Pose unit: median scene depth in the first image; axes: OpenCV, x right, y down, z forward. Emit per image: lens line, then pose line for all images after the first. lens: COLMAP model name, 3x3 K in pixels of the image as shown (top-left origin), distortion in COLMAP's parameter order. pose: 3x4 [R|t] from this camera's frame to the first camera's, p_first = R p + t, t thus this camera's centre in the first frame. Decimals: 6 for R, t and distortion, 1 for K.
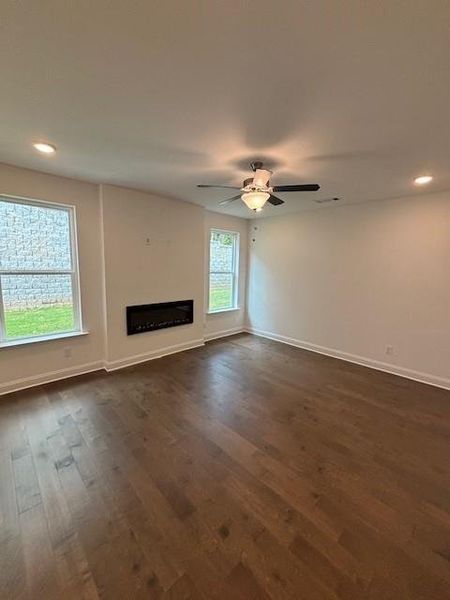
lens RADIAL K [[241.2, 0, 224.5], [0, 241.2, 298.6], [0, 0, 1]] dist [-0.008765, 0.000085]
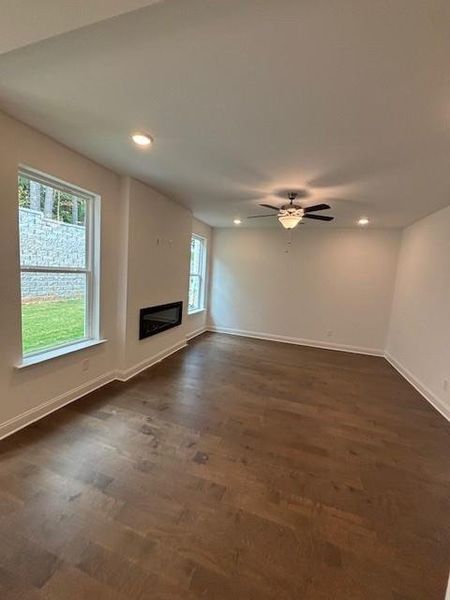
lens RADIAL K [[241.2, 0, 224.3], [0, 241.2, 299.5], [0, 0, 1]] dist [-0.008765, 0.000085]
pose [[0.886958, -0.017320, 0.461526, -0.548821], [0.020601, 0.999786, -0.002071, 0.003413], [-0.461391, 0.011345, 0.887124, 0.014454]]
